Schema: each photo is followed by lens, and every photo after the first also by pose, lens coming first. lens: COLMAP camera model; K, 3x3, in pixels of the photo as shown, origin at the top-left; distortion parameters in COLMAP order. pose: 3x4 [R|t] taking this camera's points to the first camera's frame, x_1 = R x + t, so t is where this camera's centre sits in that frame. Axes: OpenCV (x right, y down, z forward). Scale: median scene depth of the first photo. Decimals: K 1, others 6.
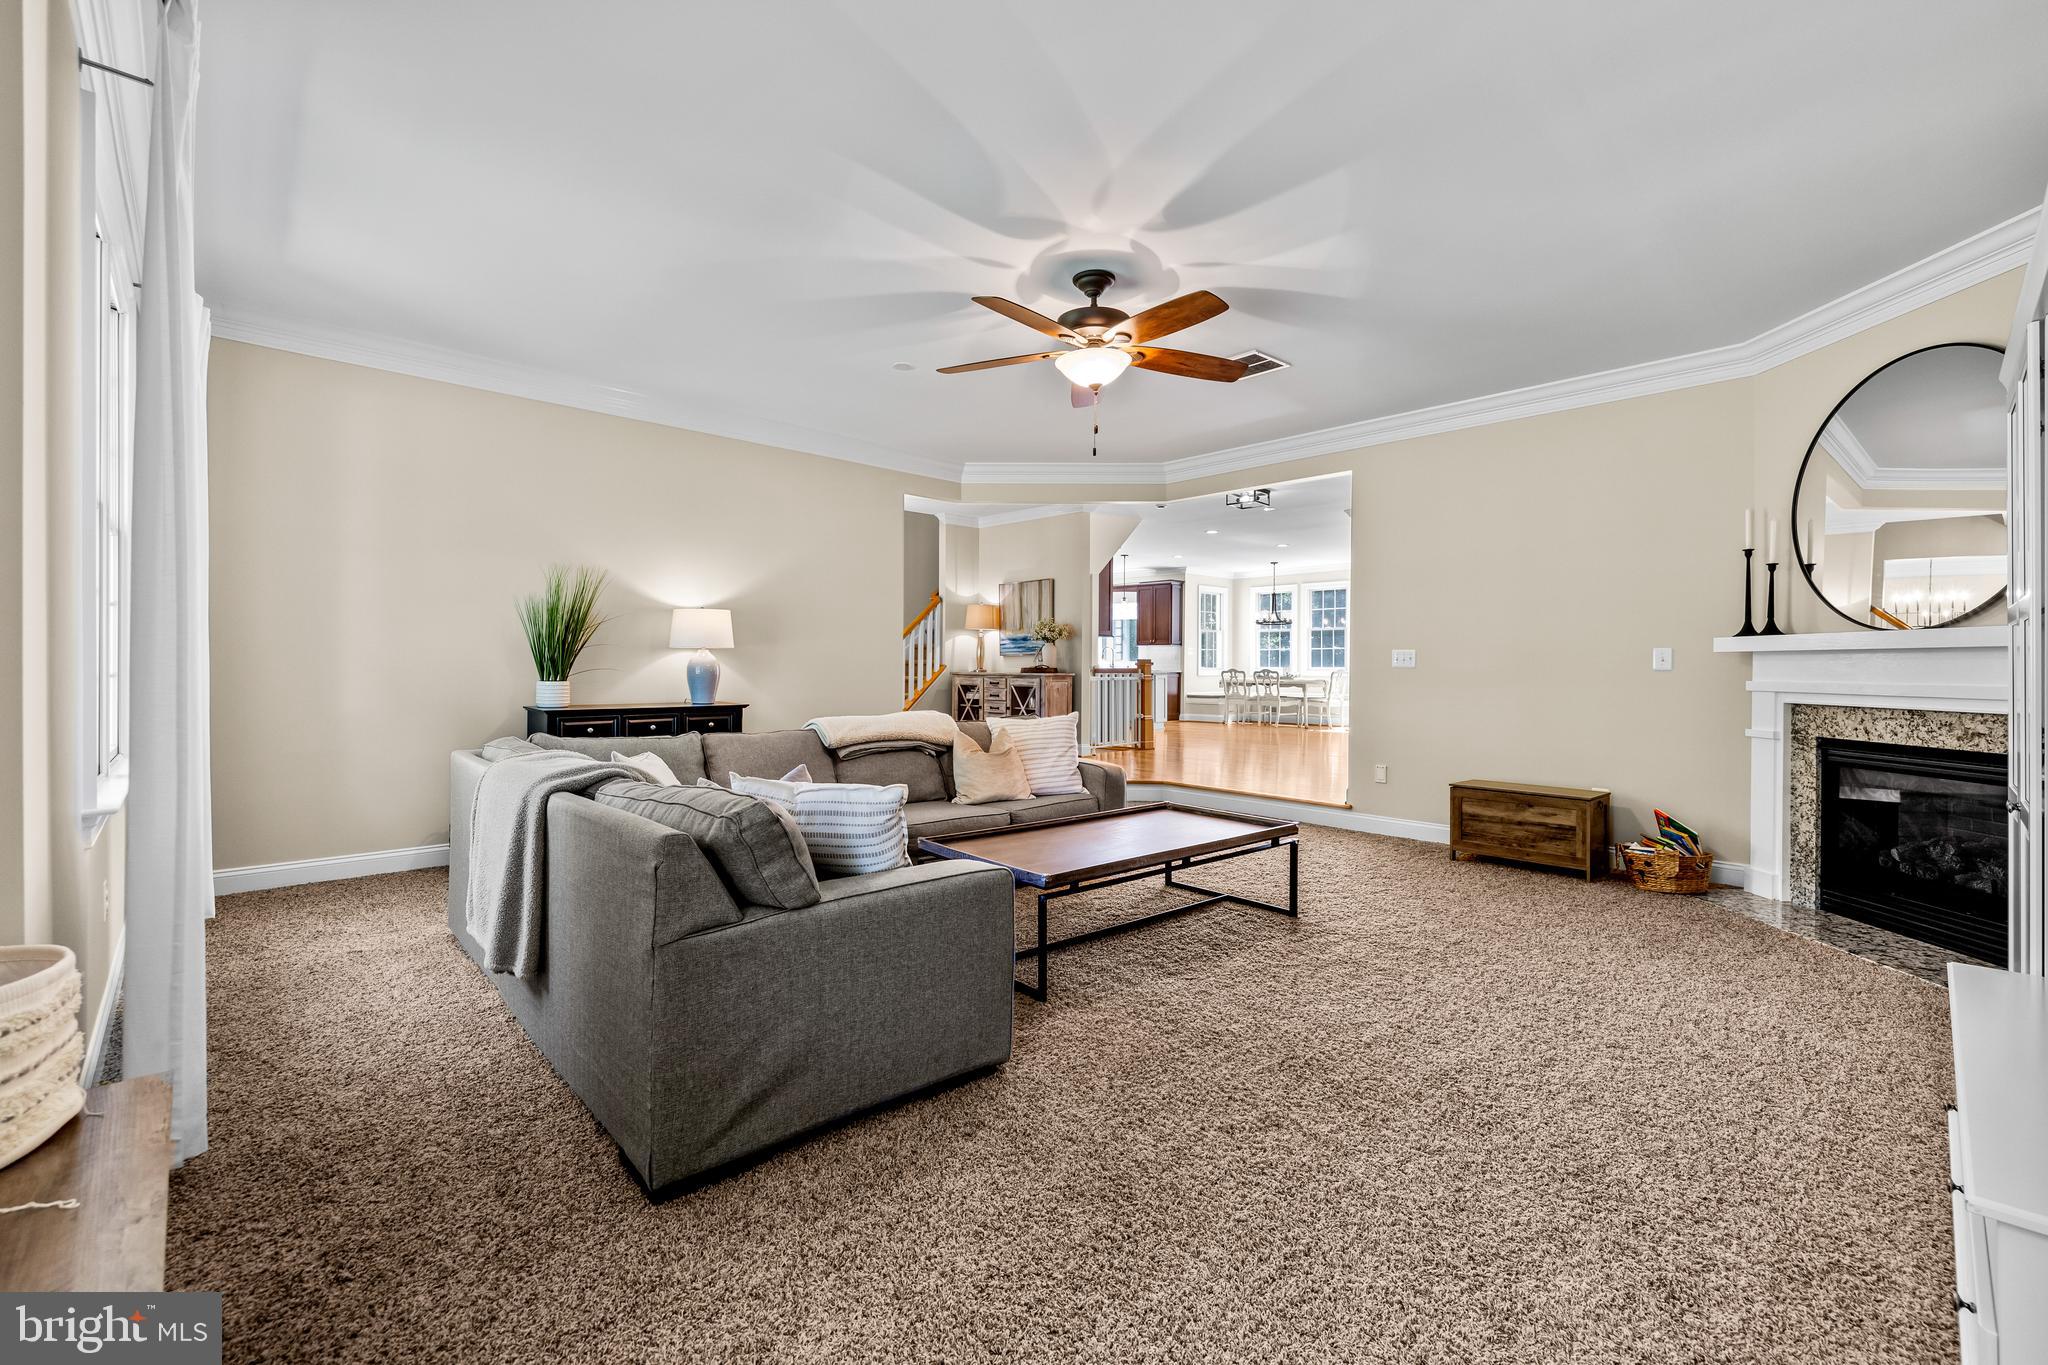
lens RADIAL K [[871.0, 0, 1026.5], [0, 871.0, 669.7], [0, 0, 1]] dist [0.000812, 0.000484]
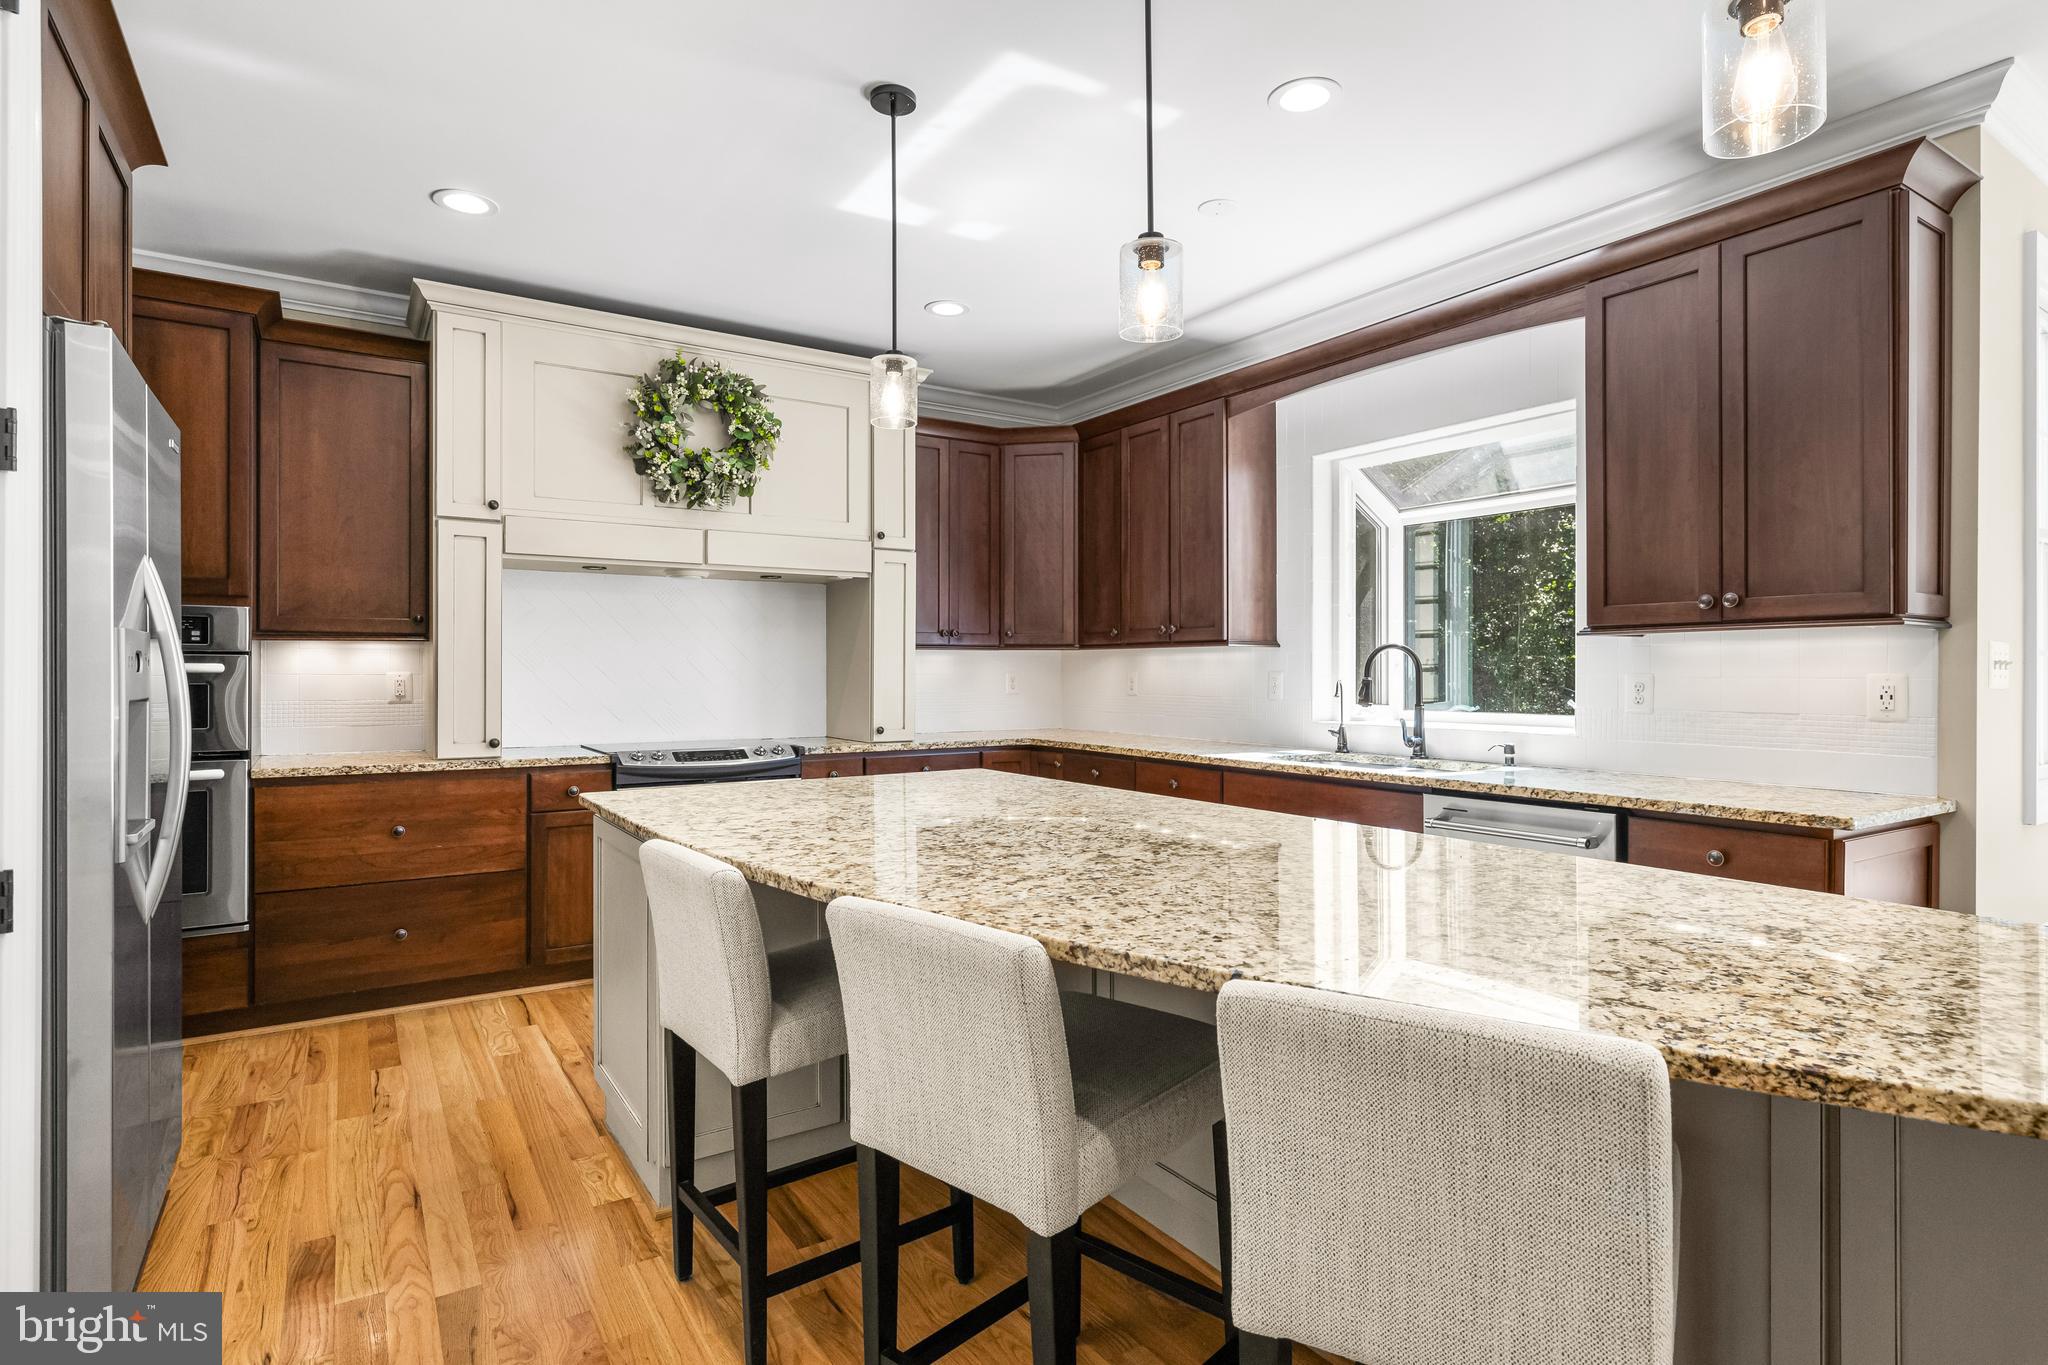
lens RADIAL K [[1042.9, 0, 1026.5], [0, 1042.9, 671.0], [0, 0, 1]] dist [-0.001206, 0.000669]
pose [[0.983673, -0.004445, -0.179908, 0.060909], [0.002512, 0.999937, -0.010971, -0.020239], [0.179945, 0.010340, 0.983622, 0.847291]]
